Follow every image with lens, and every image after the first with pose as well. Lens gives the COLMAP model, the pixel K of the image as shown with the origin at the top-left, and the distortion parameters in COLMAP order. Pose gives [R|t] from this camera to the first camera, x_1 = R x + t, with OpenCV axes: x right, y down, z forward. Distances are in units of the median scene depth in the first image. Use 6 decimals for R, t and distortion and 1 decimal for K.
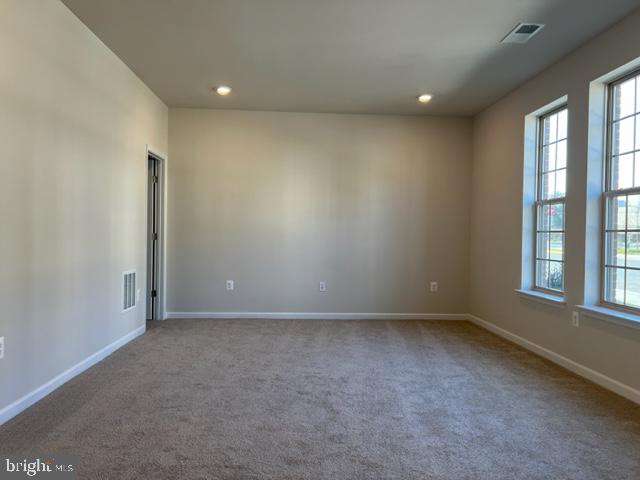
lens RADIAL K [[494.3, 0, 320.0], [0, 494.3, 240.0], [0, 0, 1]] dist [0.090571, -0.153427]
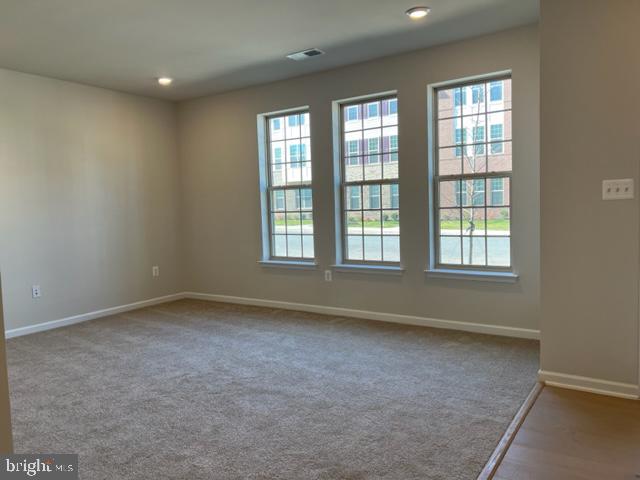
lens RADIAL K [[478.3, 0, 345.2], [0, 478.3, 239.4], [0, 0, 1]] dist [0.032174, -0.001956]
pose [[0.594197, -0.098448, 0.798272, -0.543130], [0.053376, 0.995120, 0.082994, -0.050791], [-0.802547, -0.006706, 0.596552, 0.209093]]
